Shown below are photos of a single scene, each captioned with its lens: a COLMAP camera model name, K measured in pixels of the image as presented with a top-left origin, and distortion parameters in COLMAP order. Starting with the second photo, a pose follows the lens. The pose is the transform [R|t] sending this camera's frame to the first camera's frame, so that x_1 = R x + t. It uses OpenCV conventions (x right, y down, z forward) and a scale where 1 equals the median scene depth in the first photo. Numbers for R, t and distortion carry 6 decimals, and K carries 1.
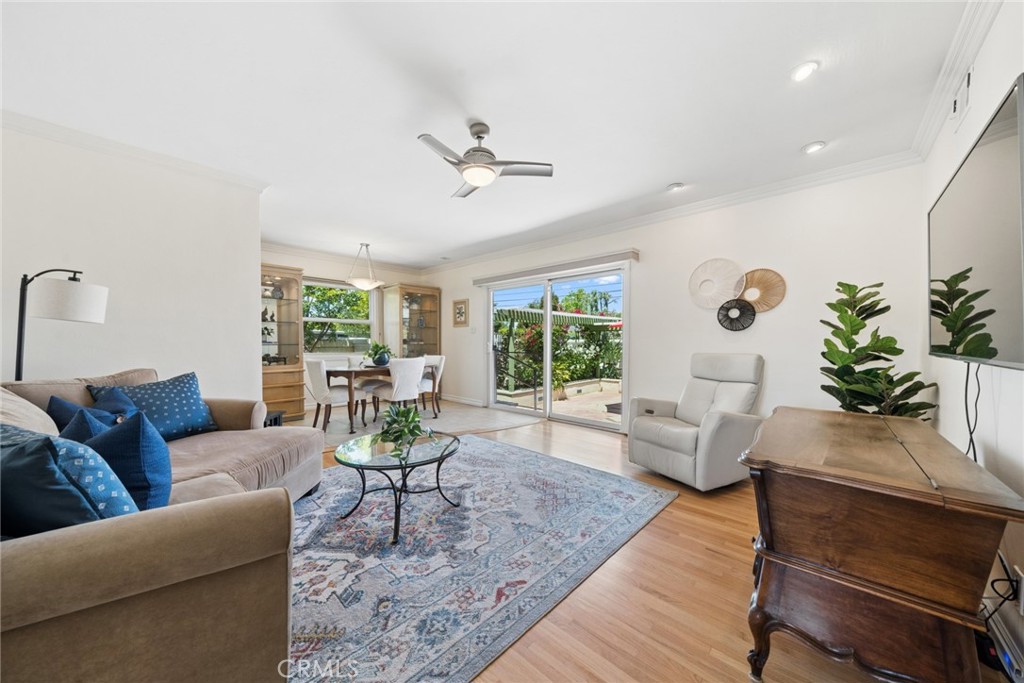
lens RADIAL K [[355.0, 0, 512.9], [0, 355.0, 341.0], [0, 0, 1]] dist [-0.004635, 0.000325]
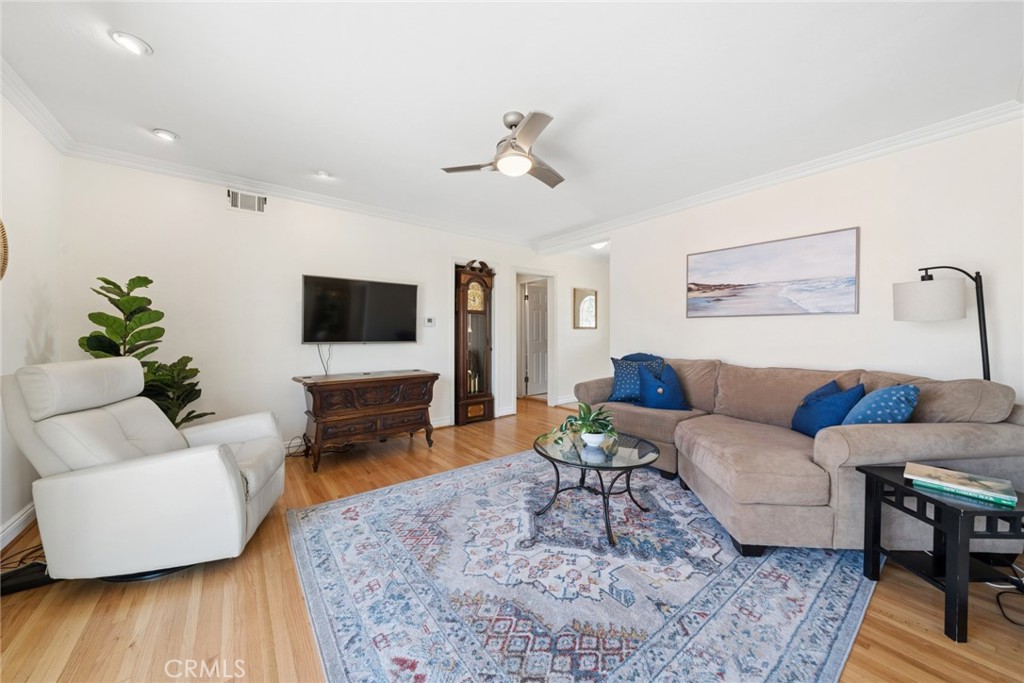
lens RADIAL K [[355.0, 0, 508.1], [0, 355.0, 338.8], [0, 0, 1]] dist [-0.004635, 0.000325]
pose [[-0.986551, -0.003755, 0.163412, -0.227072], [-0.001793, 0.999925, 0.012155, -0.011018], [-0.163445, 0.011699, -0.986483, 1.894437]]
